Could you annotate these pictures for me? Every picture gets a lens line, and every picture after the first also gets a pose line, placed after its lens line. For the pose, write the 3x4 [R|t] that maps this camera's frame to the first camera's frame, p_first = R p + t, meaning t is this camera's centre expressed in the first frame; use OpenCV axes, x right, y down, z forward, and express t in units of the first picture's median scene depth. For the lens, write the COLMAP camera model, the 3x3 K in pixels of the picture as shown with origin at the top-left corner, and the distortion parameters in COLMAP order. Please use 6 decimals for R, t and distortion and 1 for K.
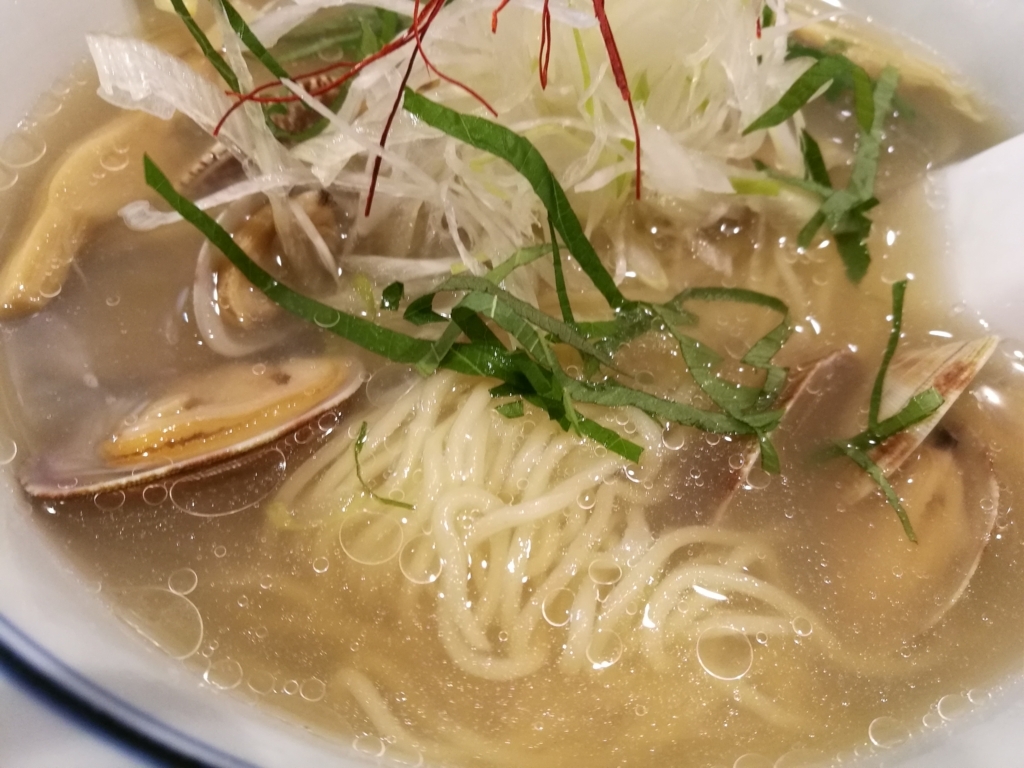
lens RADIAL K [[817.3, 0, 512.0], [0, 817.3, 384.0], [0, 0, 1]] dist [-0.012401, -0.011522]
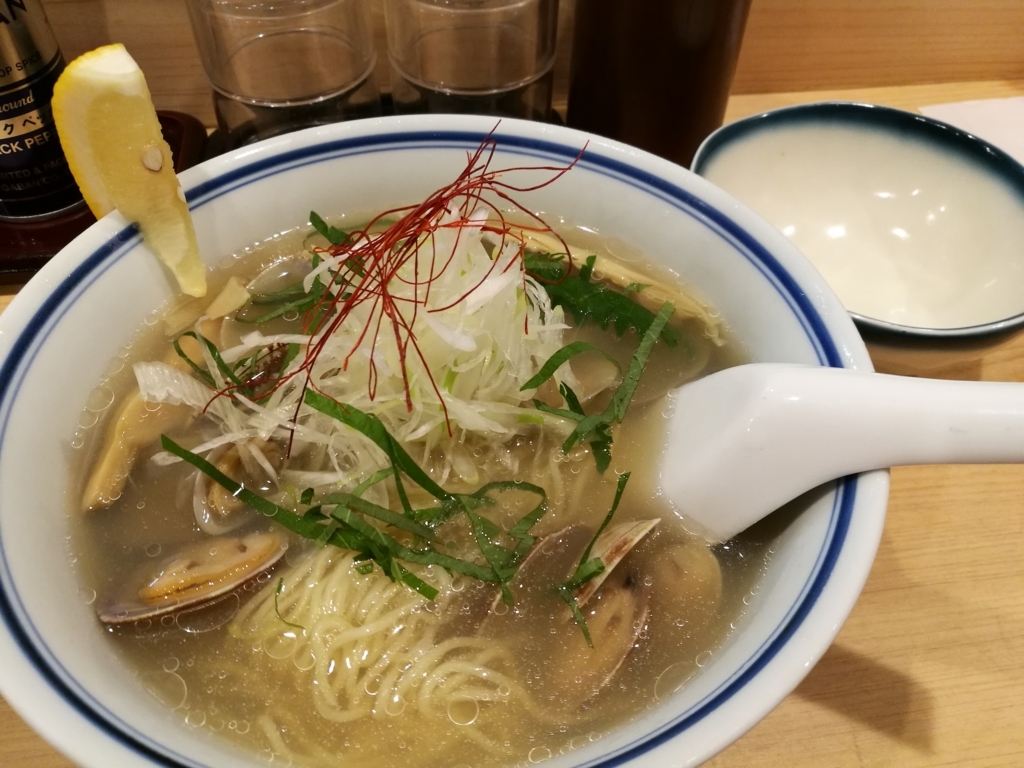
lens RADIAL K [[798.5, 0, 513.2], [0, 798.5, 400.4], [0, 0, 1]] dist [0.006511, 0.002815]
pose [[0.997547, -0.014387, -0.068510, 0.442825], [0.012754, 0.999625, -0.024225, -0.287755], [0.068833, 0.023292, 0.997356, -0.720999]]
